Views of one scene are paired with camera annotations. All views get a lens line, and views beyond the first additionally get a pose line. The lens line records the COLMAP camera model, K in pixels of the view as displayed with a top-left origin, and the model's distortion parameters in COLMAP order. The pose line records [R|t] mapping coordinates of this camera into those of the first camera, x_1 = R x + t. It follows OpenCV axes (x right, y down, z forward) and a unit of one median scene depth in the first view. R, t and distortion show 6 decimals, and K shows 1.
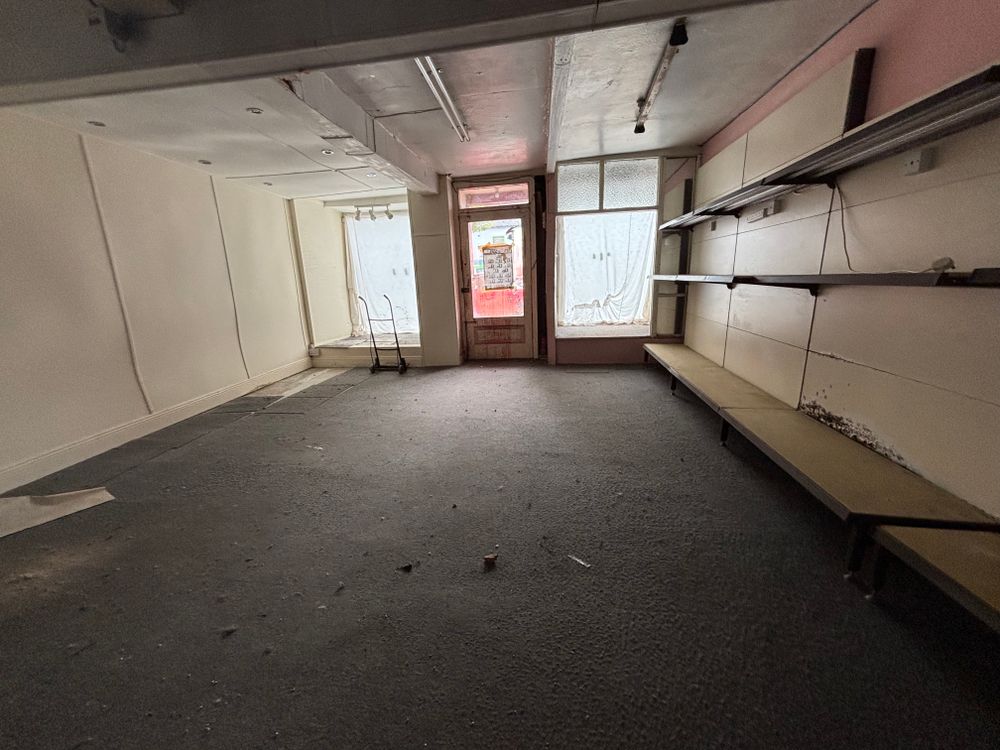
lens RADIAL K [[405.4, 0, 505.3], [0, 405.4, 372.1], [0, 0, 1]] dist [0.001834, 0.000399]
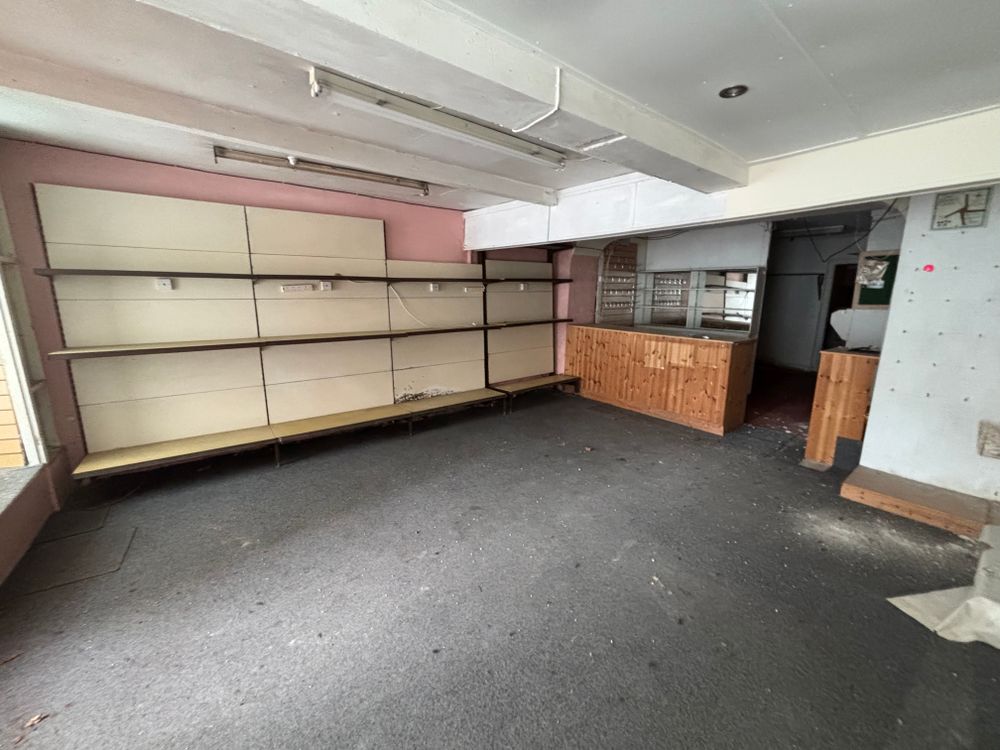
lens RADIAL K [[398.8, 0, 497.5], [0, 398.8, 372.7], [0, 0, 1]] dist [0.001225, -0.000180]
pose [[-0.693368, -0.112286, 0.711781, -0.883491], [0.178772, 0.930097, 0.320874, -0.548803], [-0.698055, 0.349730, -0.624826, 1.838974]]
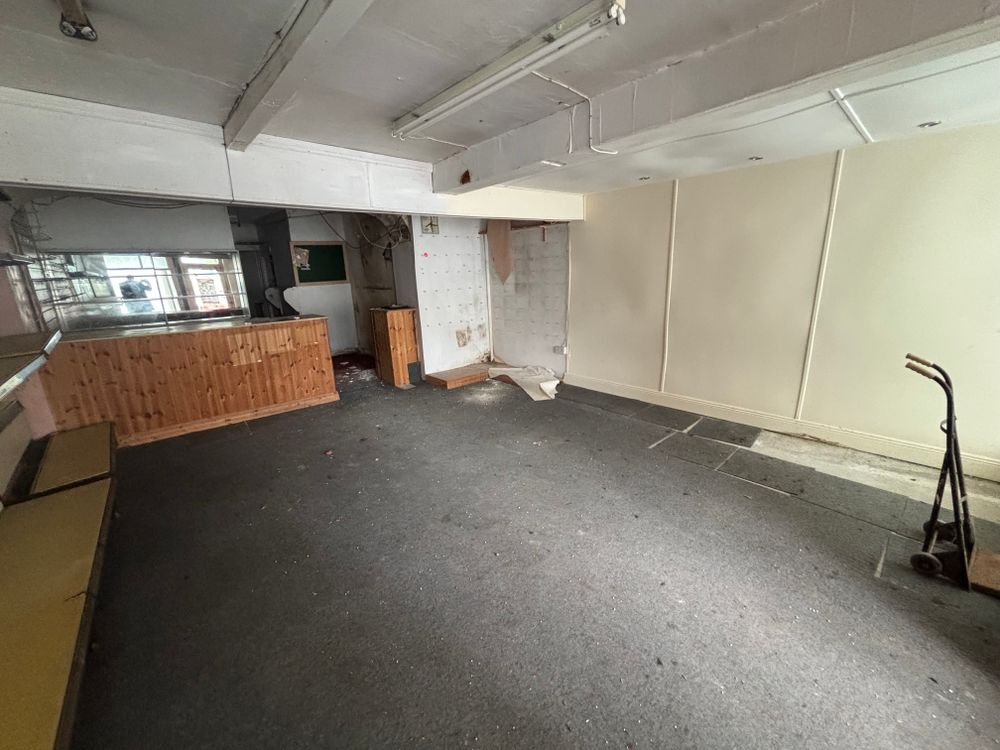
lens RADIAL K [[398.8, 0, 497.5], [0, 398.8, 372.7], [0, 0, 1]] dist [0.001225, -0.000180]
pose [[-0.681667, 0.246180, -0.689003, 0.471225], [-0.100693, 0.901170, 0.421608, -0.596823], [0.724701, 0.356774, -0.589509, 1.856487]]
